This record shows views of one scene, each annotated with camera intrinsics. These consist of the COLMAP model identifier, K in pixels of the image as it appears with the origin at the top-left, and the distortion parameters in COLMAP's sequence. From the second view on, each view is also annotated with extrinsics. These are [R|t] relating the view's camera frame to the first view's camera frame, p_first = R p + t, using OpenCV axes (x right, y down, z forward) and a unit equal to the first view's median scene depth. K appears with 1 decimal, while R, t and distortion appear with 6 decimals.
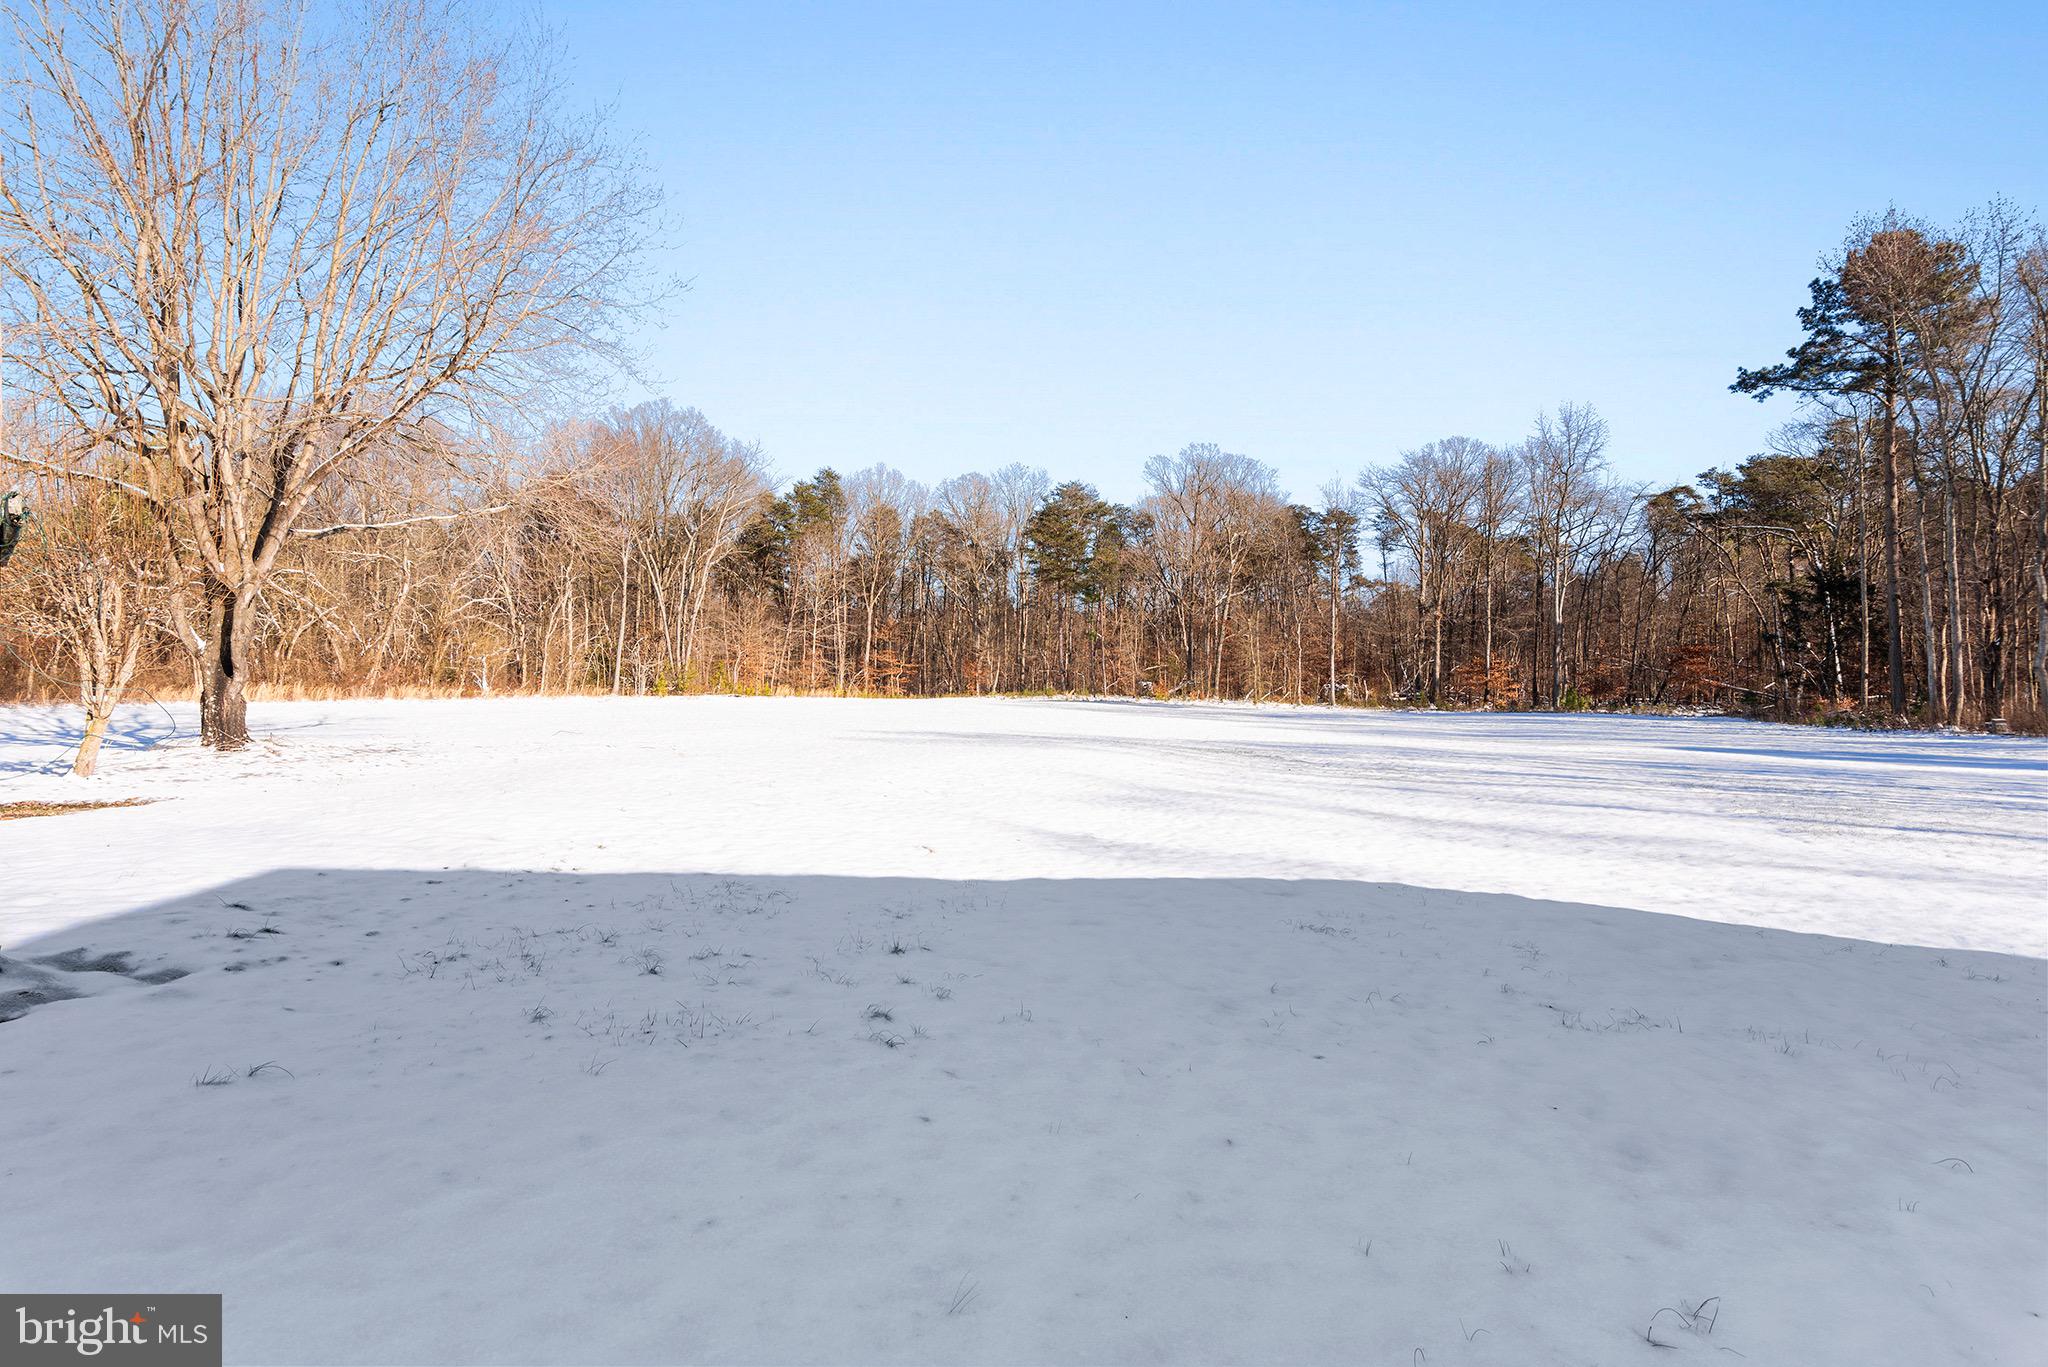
lens RADIAL K [[984.2, 0, 1037.0], [0, 984.2, 681.0], [0, 0, 1]] dist [0.002227, 0.000180]
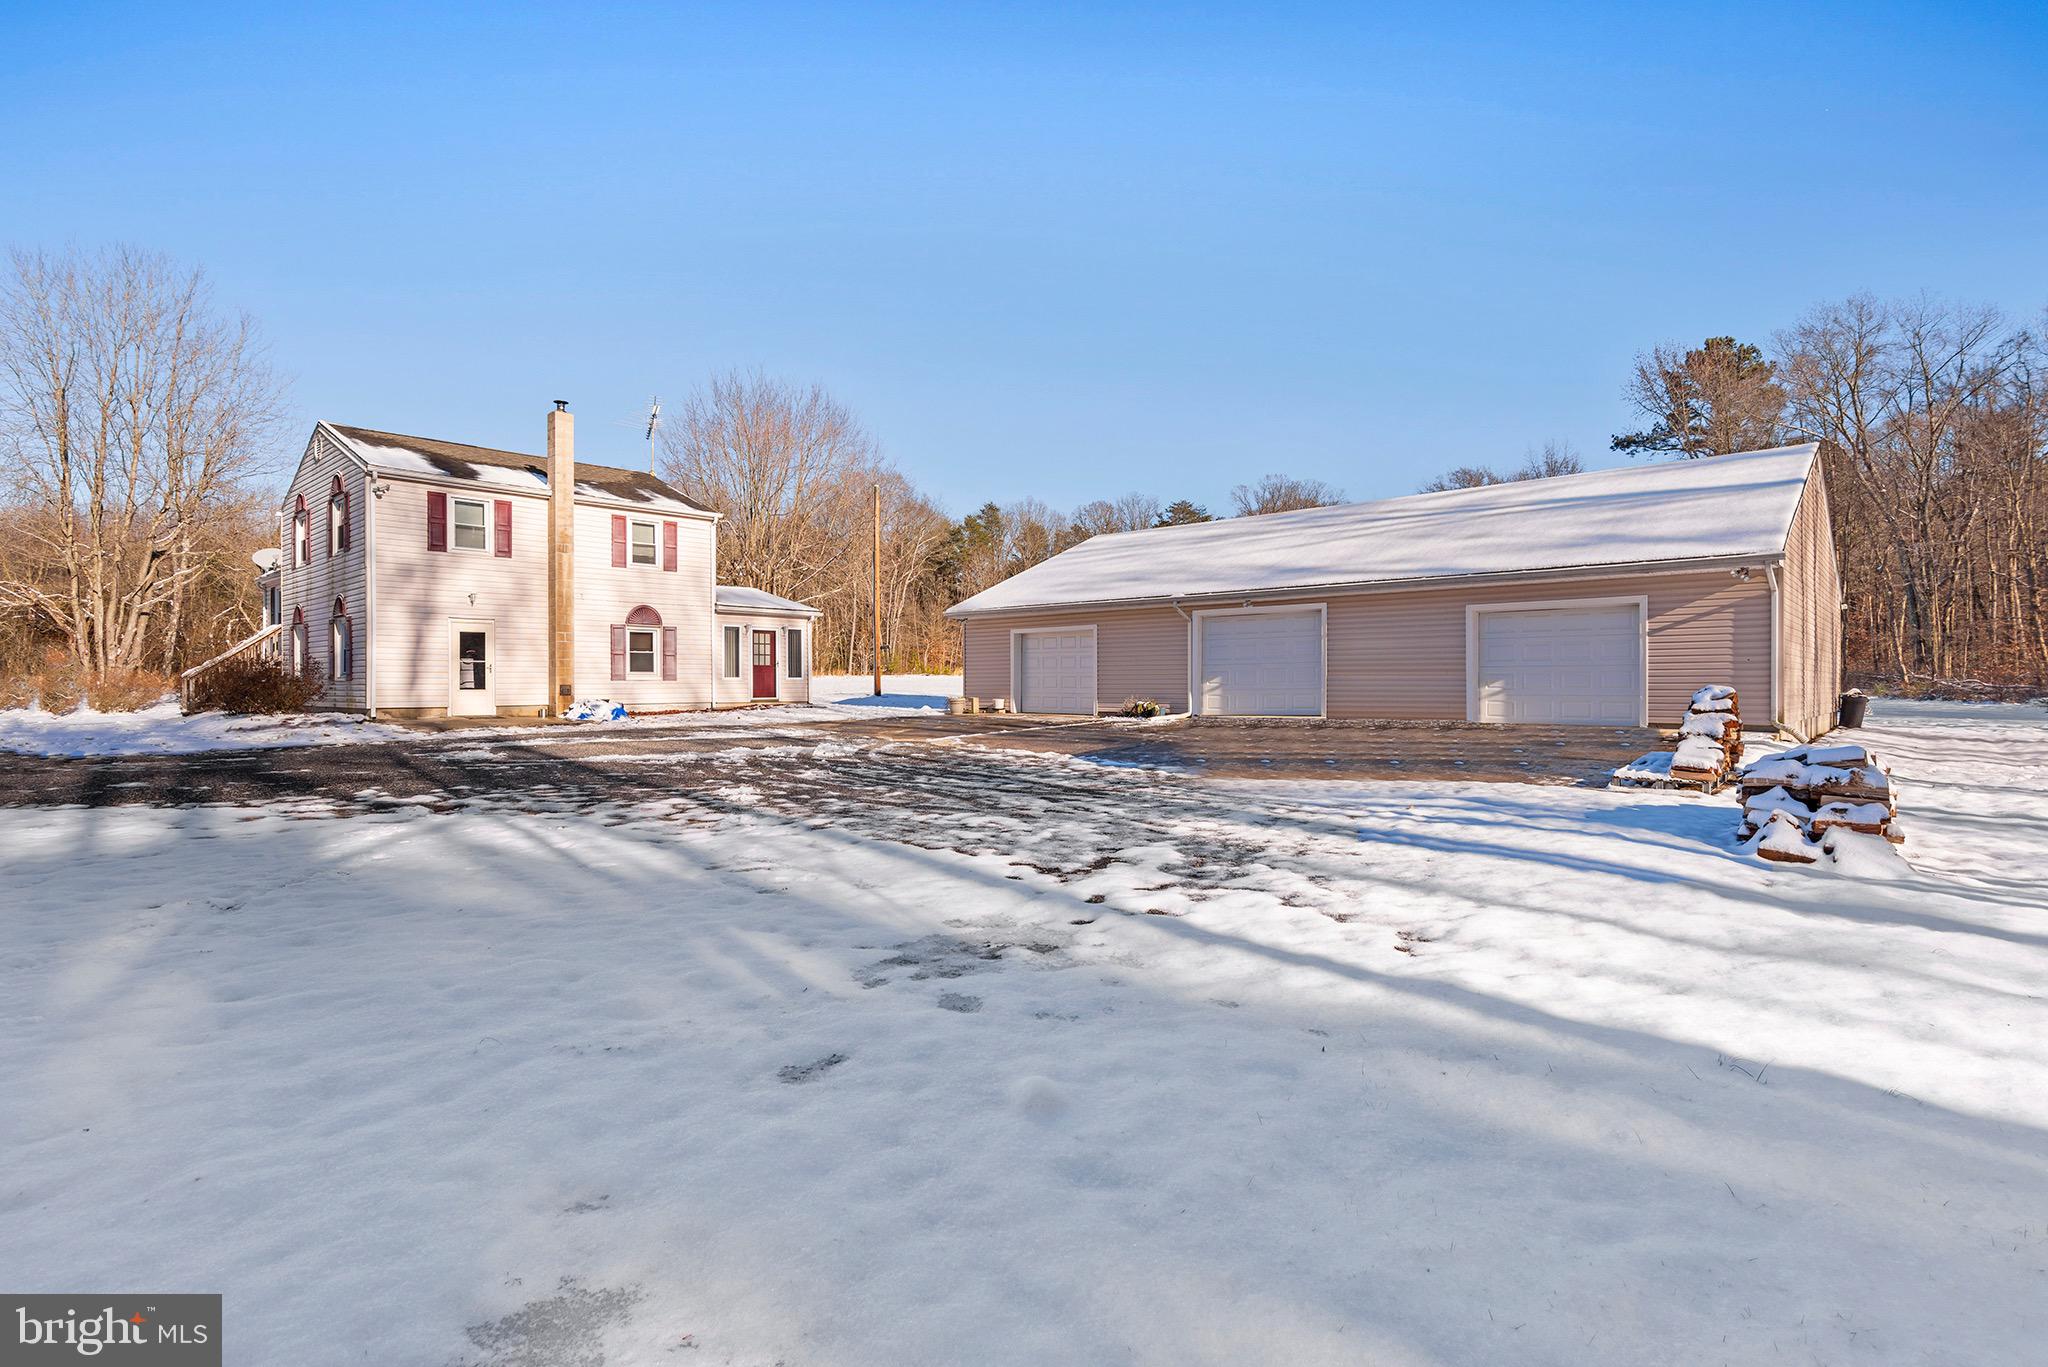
lens RADIAL K [[984.2, 0, 1030.1], [0, 984.2, 676.5], [0, 0, 1]] dist [0.002227, 0.000180]
pose [[0.985472, -0.010258, -0.169526, 0.063993], [0.012423, 0.999854, 0.011716, 0.001761], [0.169381, -0.013652, 0.985456, -0.302033]]
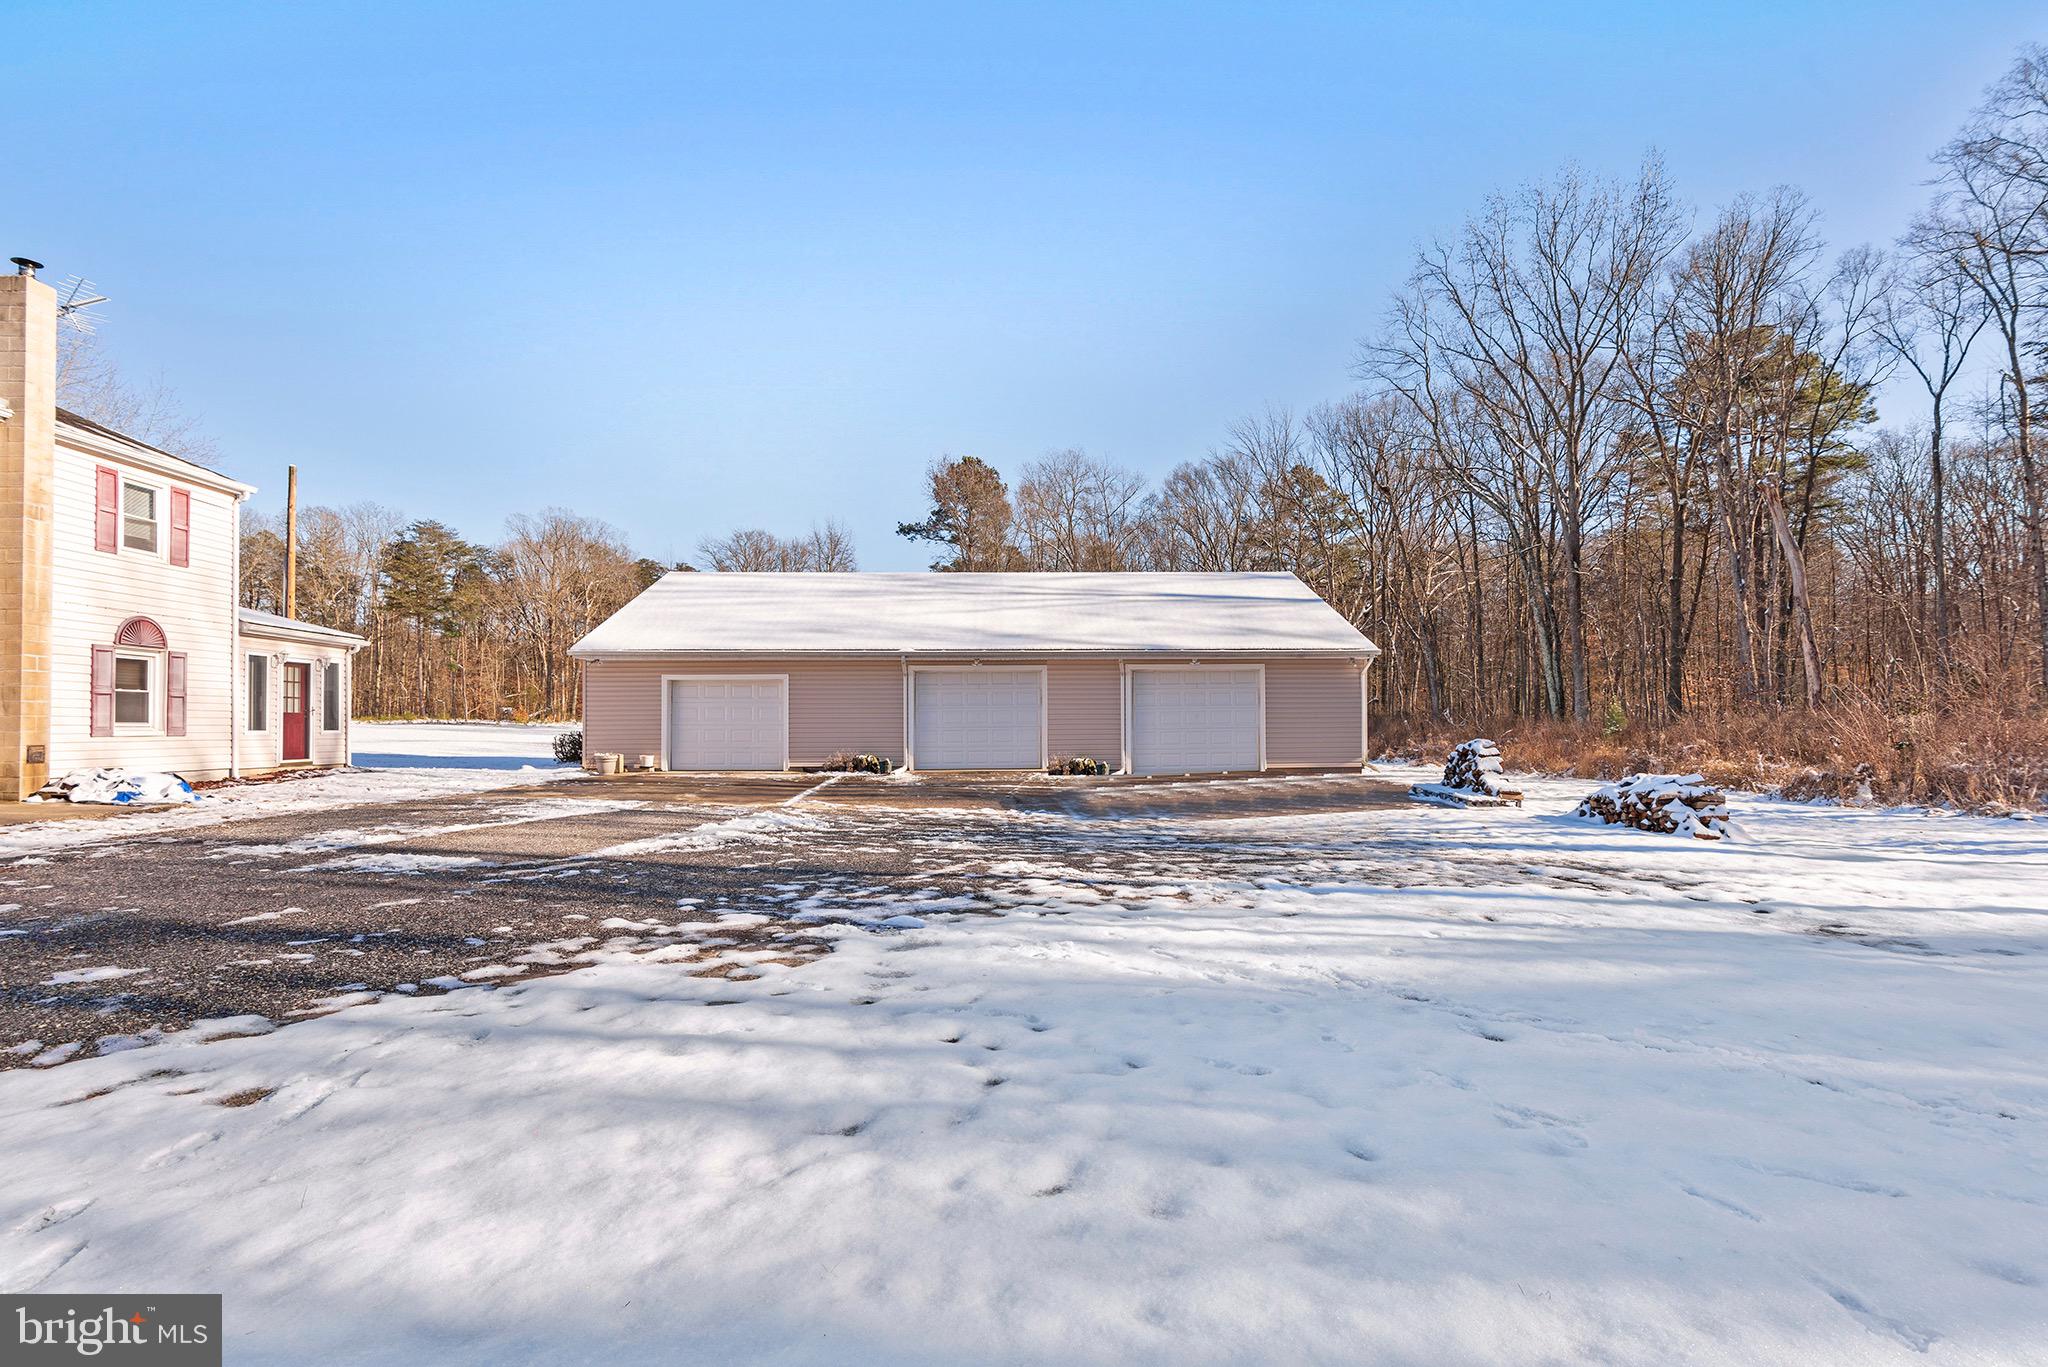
lens RADIAL K [[984.2, 0, 999.3], [0, 984.2, 729.8], [0, 0, 1]] dist [0.002227, 0.000180]
pose [[0.840499, -0.009944, 0.541721, -0.030658], [-0.002276, 0.999758, 0.021882, -0.000032], [-0.541808, -0.019625, 0.840273, -0.282441]]
